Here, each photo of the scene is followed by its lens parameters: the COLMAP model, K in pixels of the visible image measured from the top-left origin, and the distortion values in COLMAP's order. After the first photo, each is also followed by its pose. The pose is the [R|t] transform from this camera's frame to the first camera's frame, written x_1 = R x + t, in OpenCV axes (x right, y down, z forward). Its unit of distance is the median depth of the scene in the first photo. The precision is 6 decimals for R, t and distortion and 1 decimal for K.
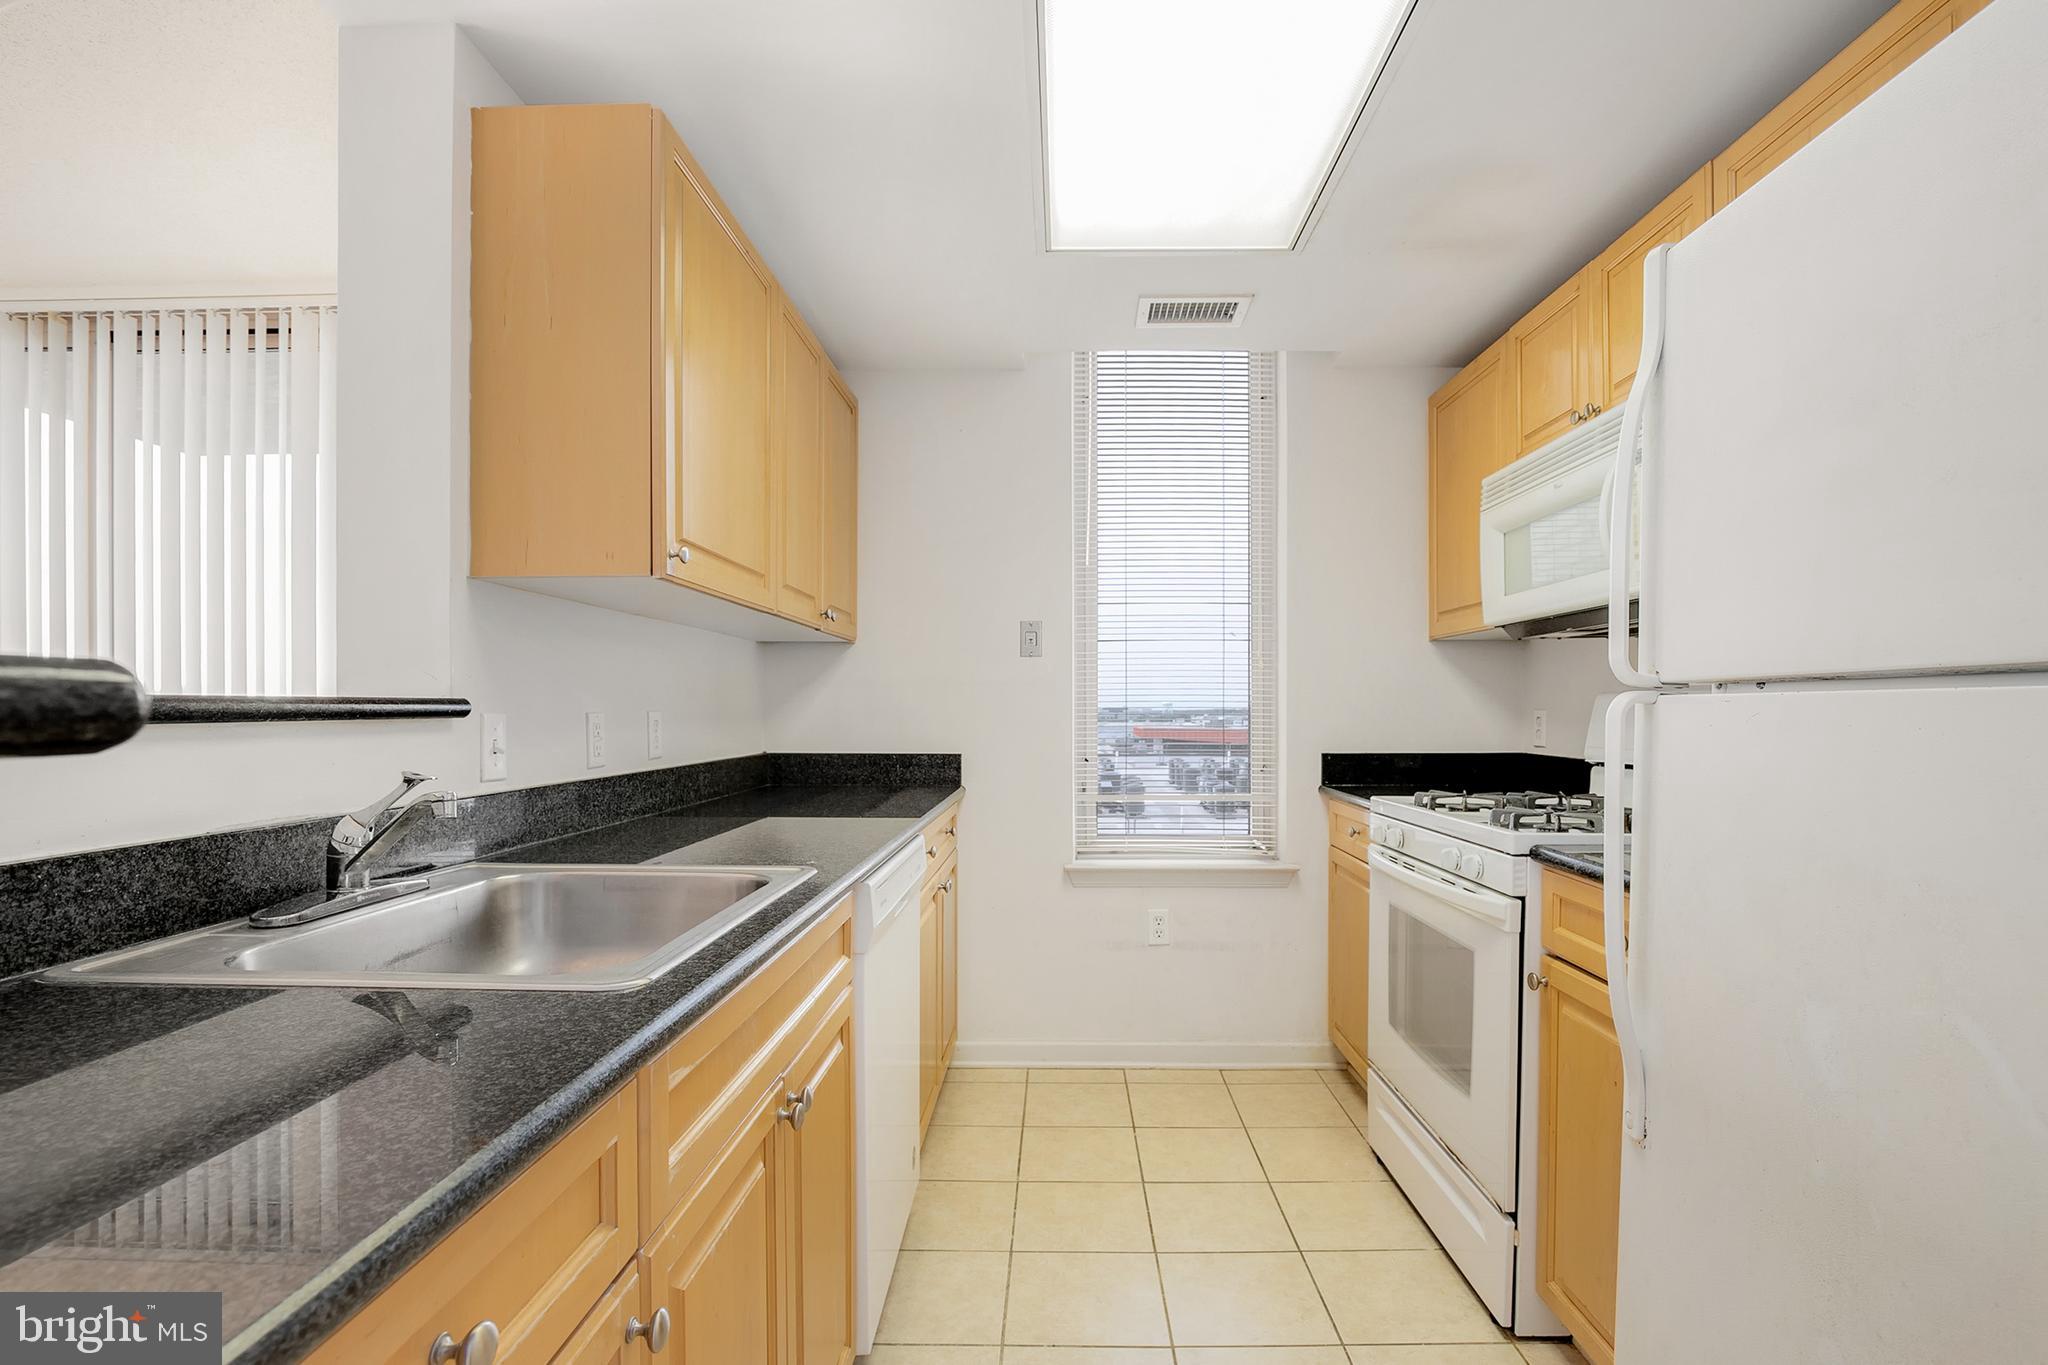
lens RADIAL K [[942.2, 0, 1030.3], [0, 942.2, 720.5], [0, 0, 1]] dist [-0.004456, 0.000132]
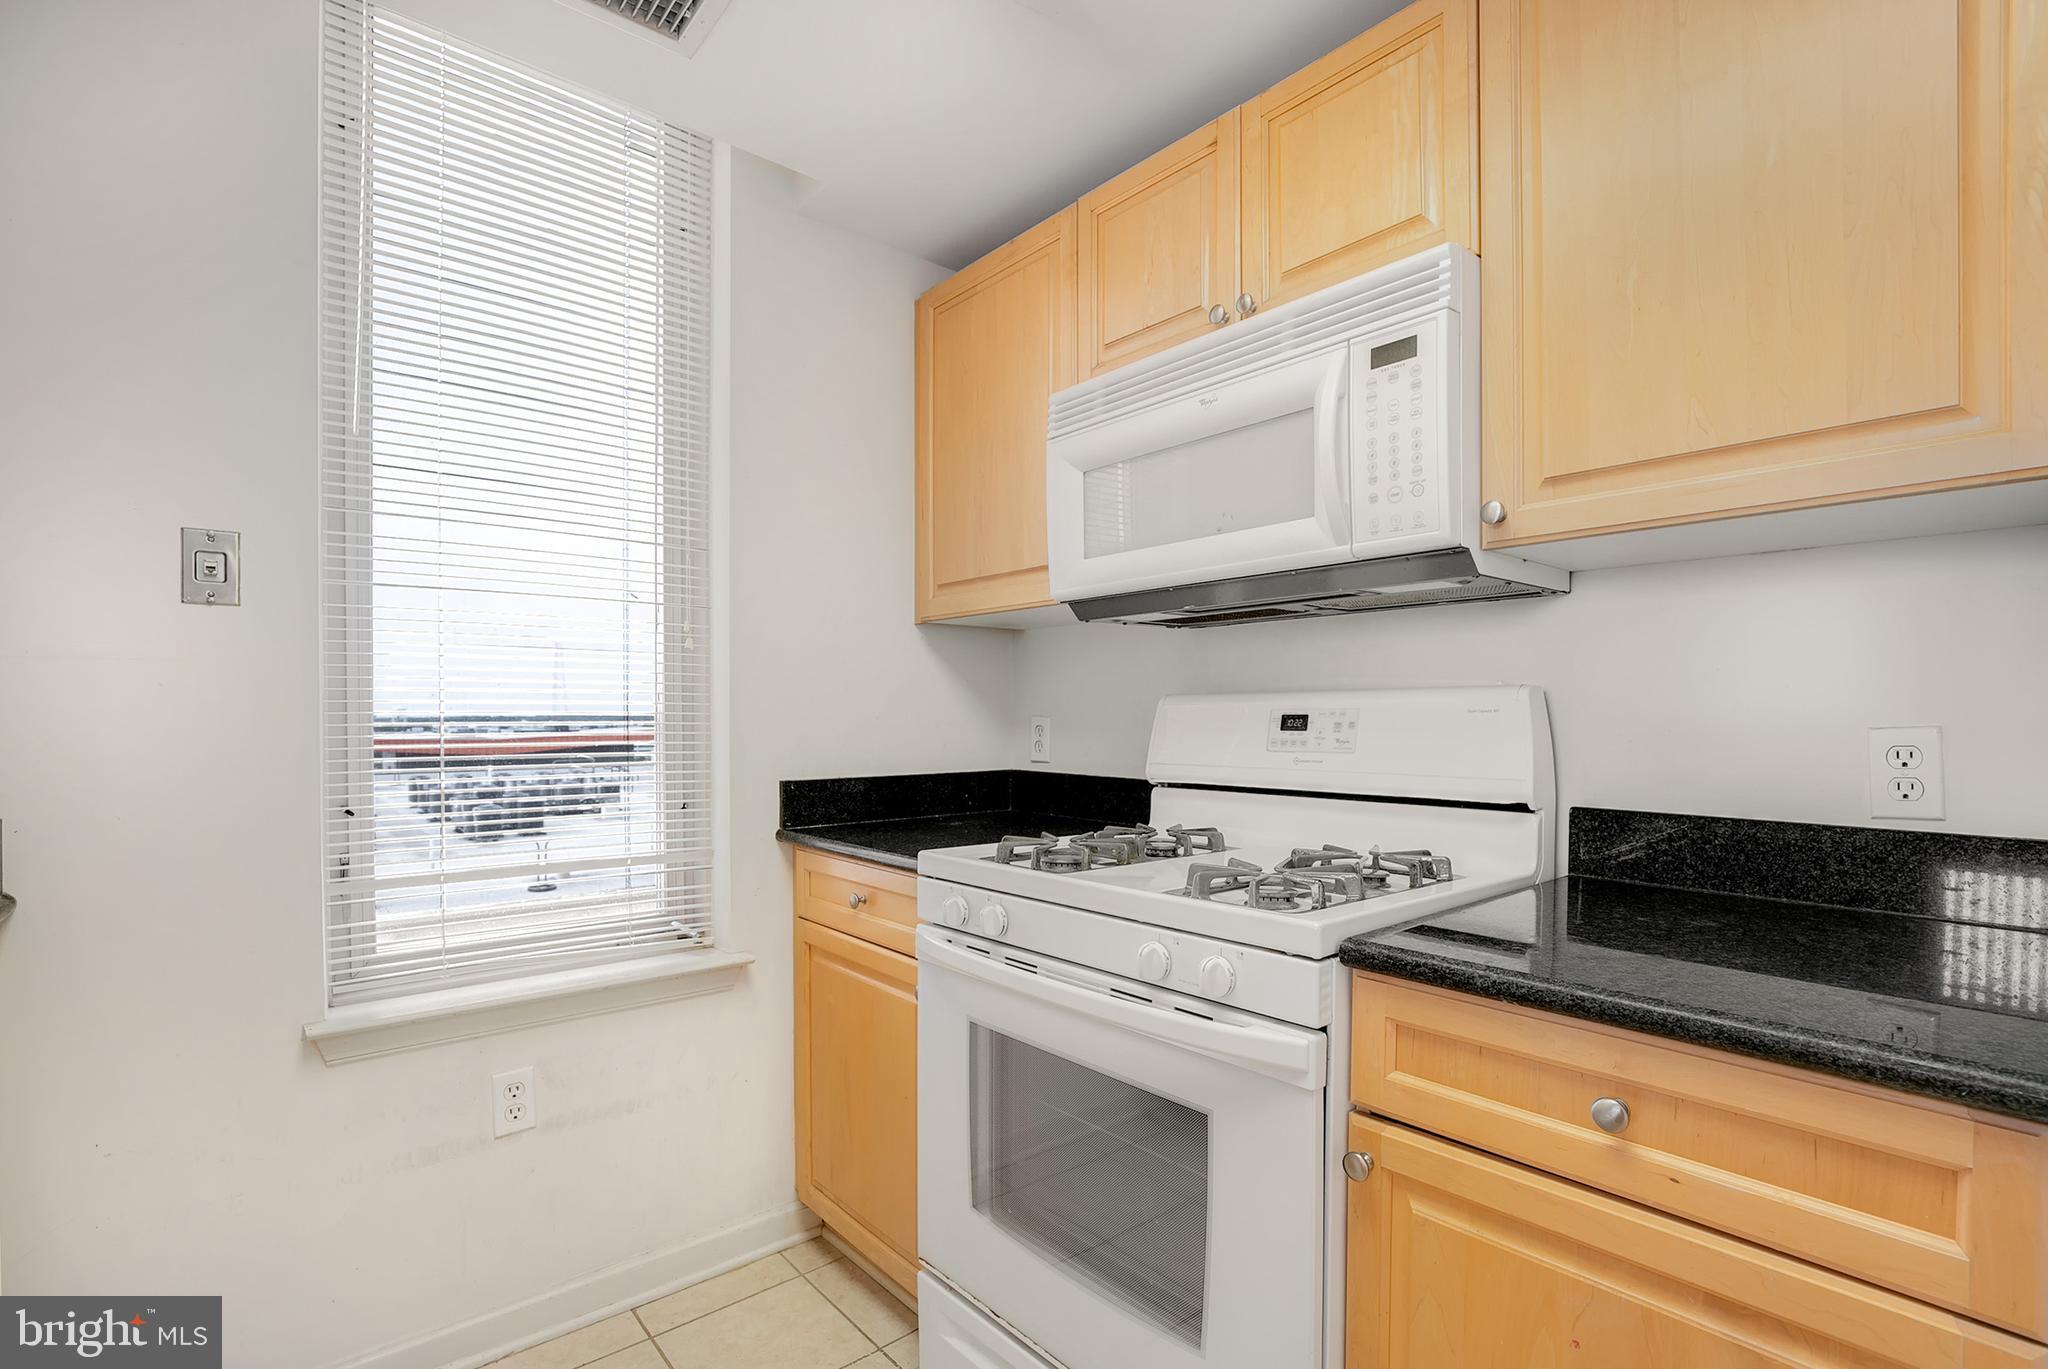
lens RADIAL K [[942.2, 0, 1030.3], [0, 942.2, 722.5], [0, 0, 1]] dist [-0.004456, 0.000132]
pose [[0.741899, -0.006452, 0.670480, -0.013762], [0.010583, 0.999942, -0.002088, -0.005085], [-0.670428, 0.008644, 0.741924, 0.461763]]
